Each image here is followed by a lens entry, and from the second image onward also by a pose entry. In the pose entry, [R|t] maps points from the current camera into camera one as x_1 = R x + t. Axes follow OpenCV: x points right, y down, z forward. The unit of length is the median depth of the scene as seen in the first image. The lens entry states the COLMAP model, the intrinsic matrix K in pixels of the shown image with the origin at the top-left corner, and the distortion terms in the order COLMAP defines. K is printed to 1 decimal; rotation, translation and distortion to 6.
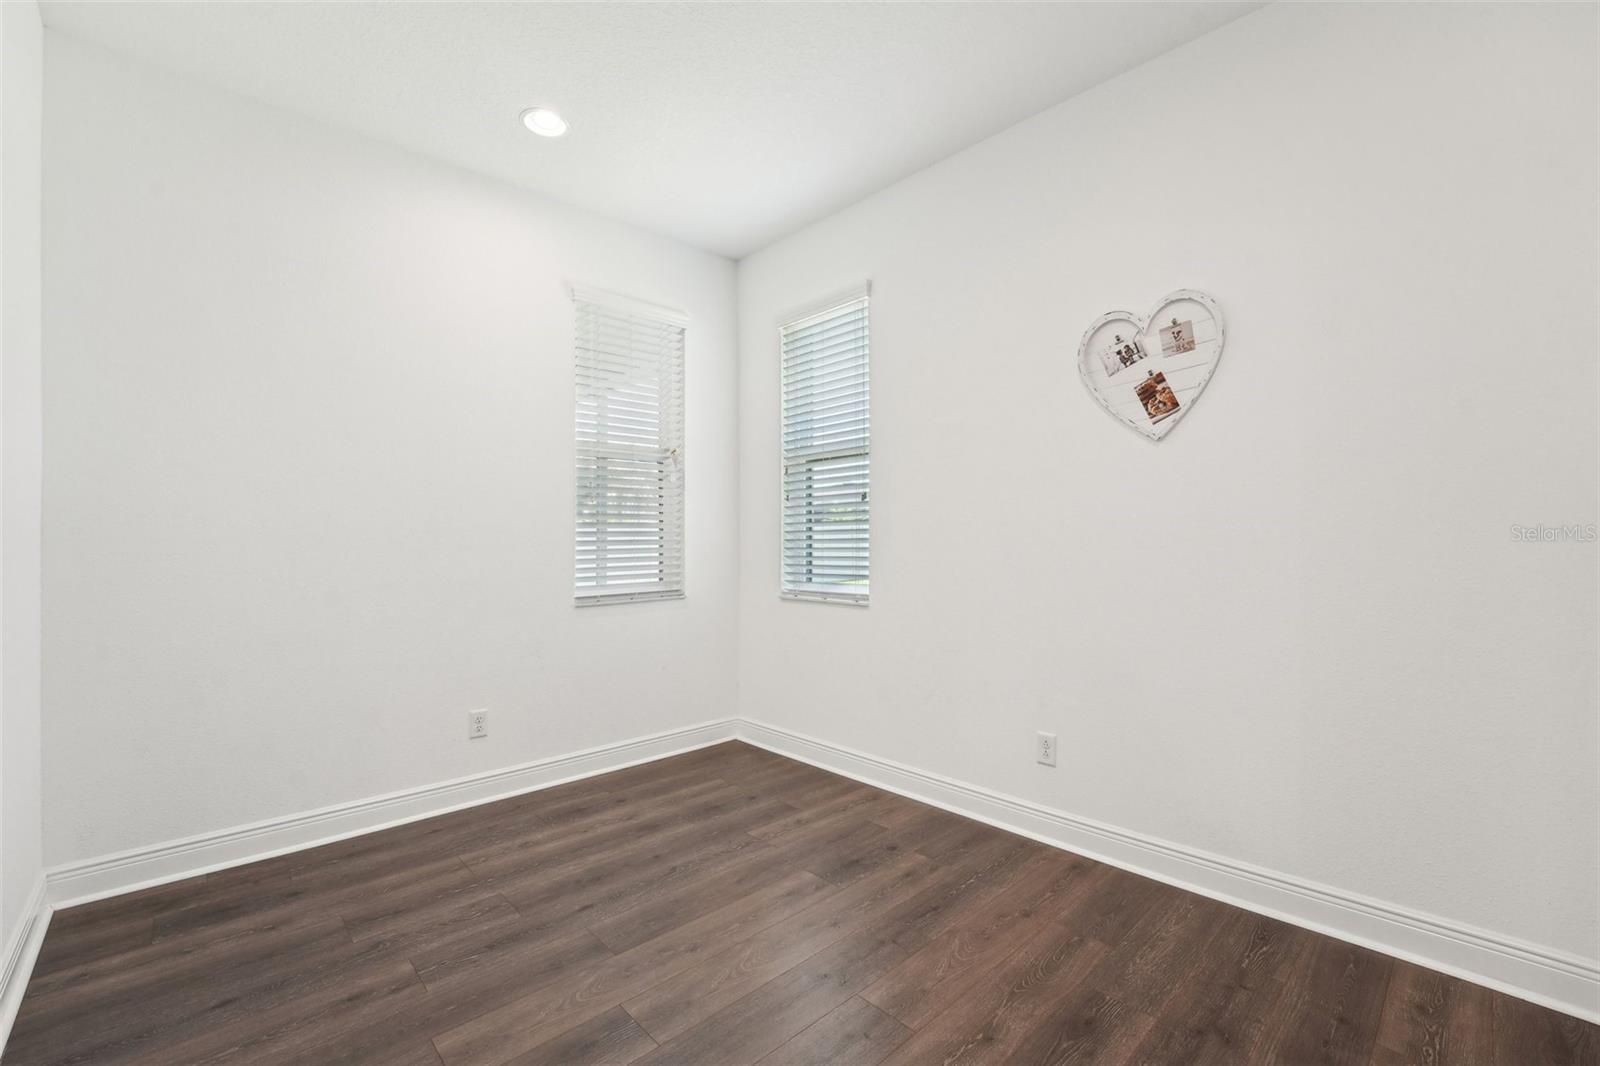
lens RADIAL K [[670.6, 0, 799.6], [0, 670.6, 542.5], [0, 0, 1]] dist [-0.022572, 0.004371]
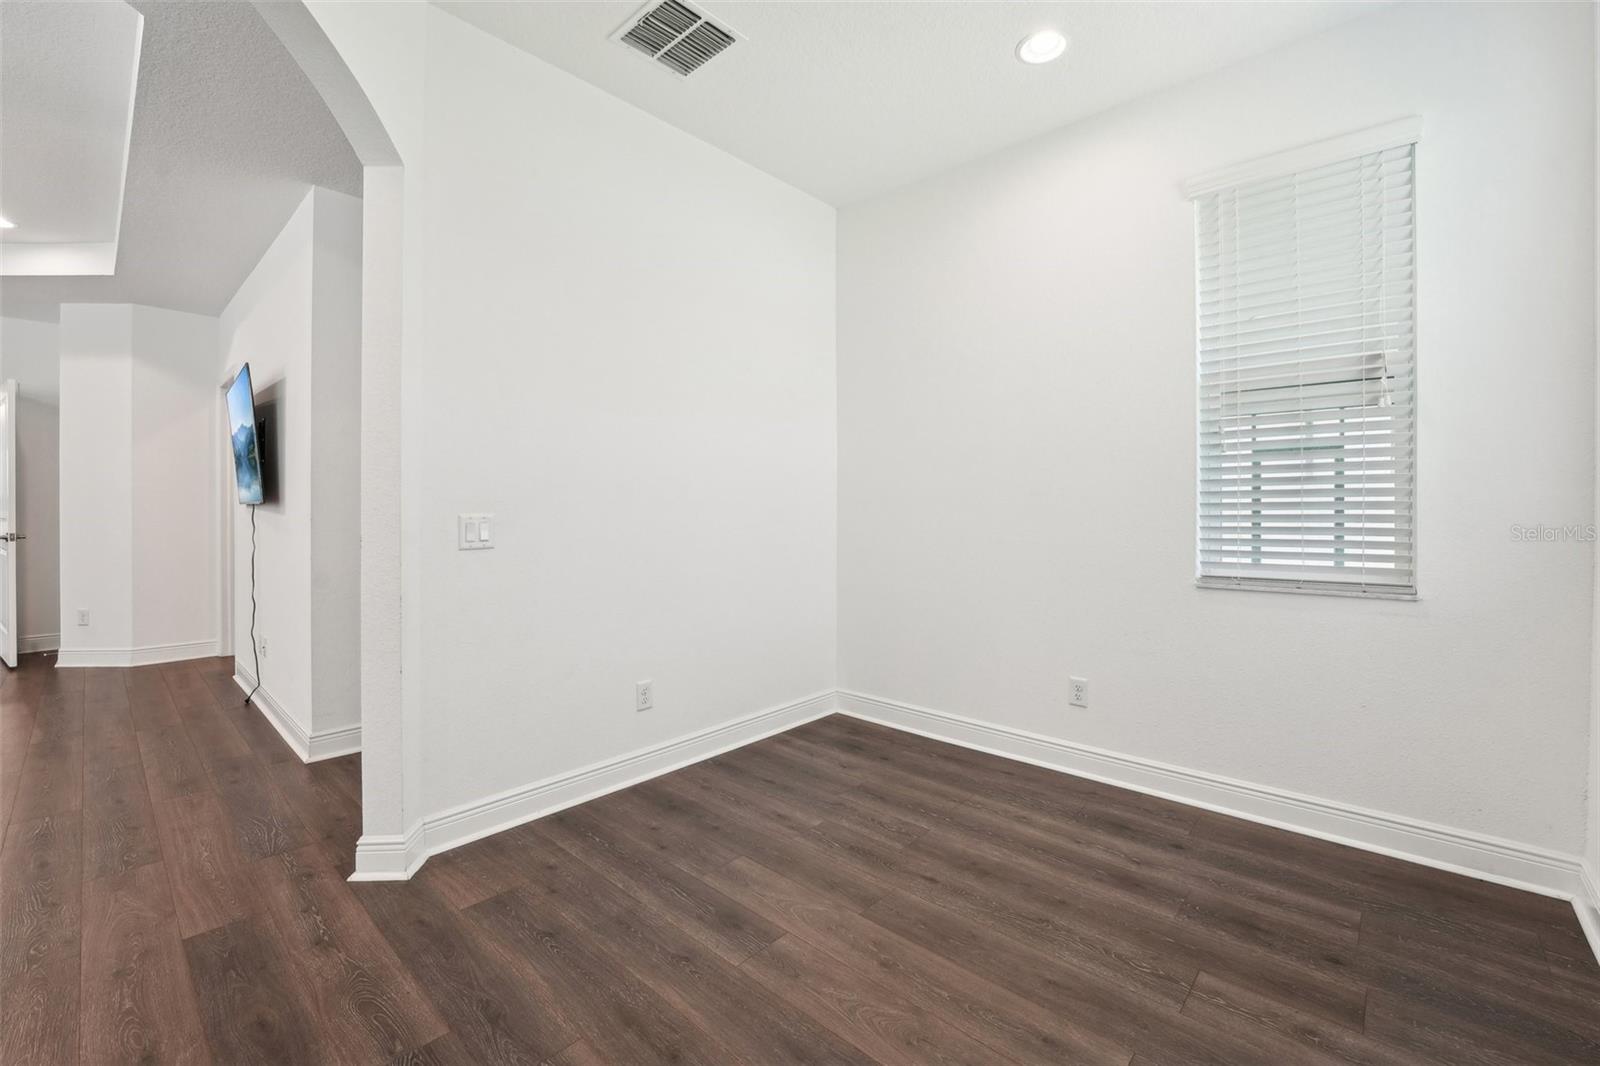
lens RADIAL K [[666.7, 0, 789.7], [0, 666.7, 521.6], [0, 0, 1]] dist [-0.021017, 0.000311]
pose [[0.078441, 0.027976, -0.996526, 0.579921], [-0.000751, 0.999608, 0.028003, -0.002193], [0.996918, -0.001448, 0.078431, 0.677452]]
